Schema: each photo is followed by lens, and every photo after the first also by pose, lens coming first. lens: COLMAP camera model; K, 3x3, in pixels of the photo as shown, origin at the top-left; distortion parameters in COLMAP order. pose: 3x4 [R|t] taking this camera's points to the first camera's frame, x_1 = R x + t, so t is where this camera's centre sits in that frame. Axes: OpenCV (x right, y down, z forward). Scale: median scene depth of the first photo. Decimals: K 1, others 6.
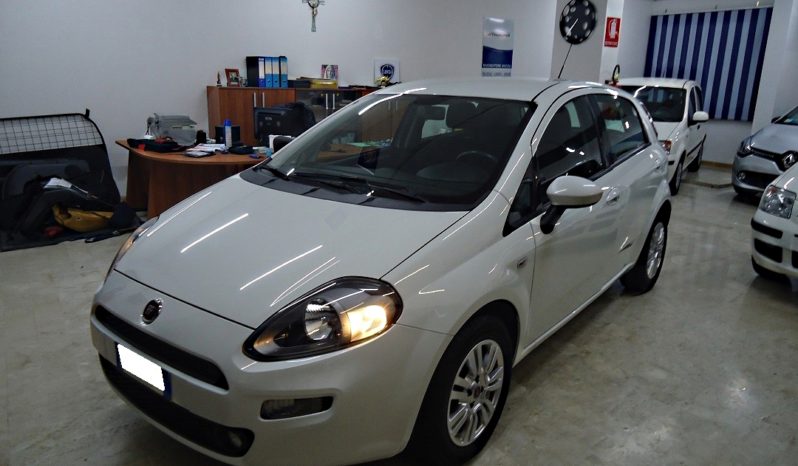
lens RADIAL K [[582.0, 0, 400.0], [0, 582.0, 228.9], [0, 0, 1]] dist [0.001539, 0.002456]
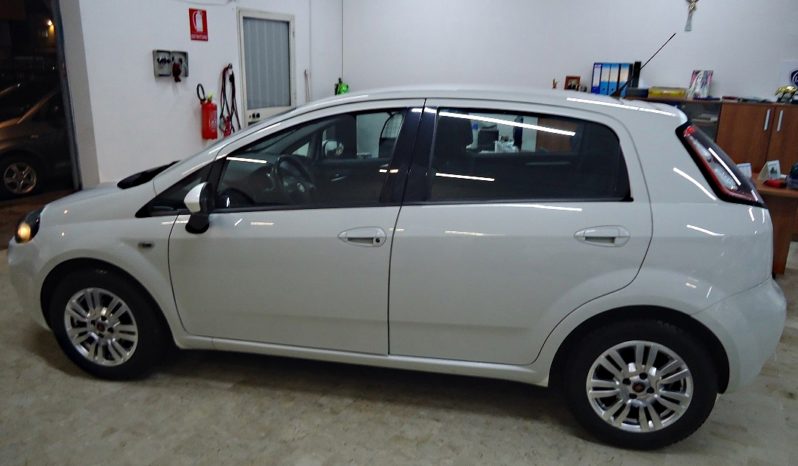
lens RADIAL K [[582.0, 0, 397.3], [0, 582.0, 229.6], [0, 0, 1]] dist [0.001539, 0.002456]
pose [[0.438050, 0.221331, -0.871278, 0.492797], [-0.238653, 0.963070, 0.124662, -0.076601], [0.866693, 0.153325, 0.474694, 0.314209]]
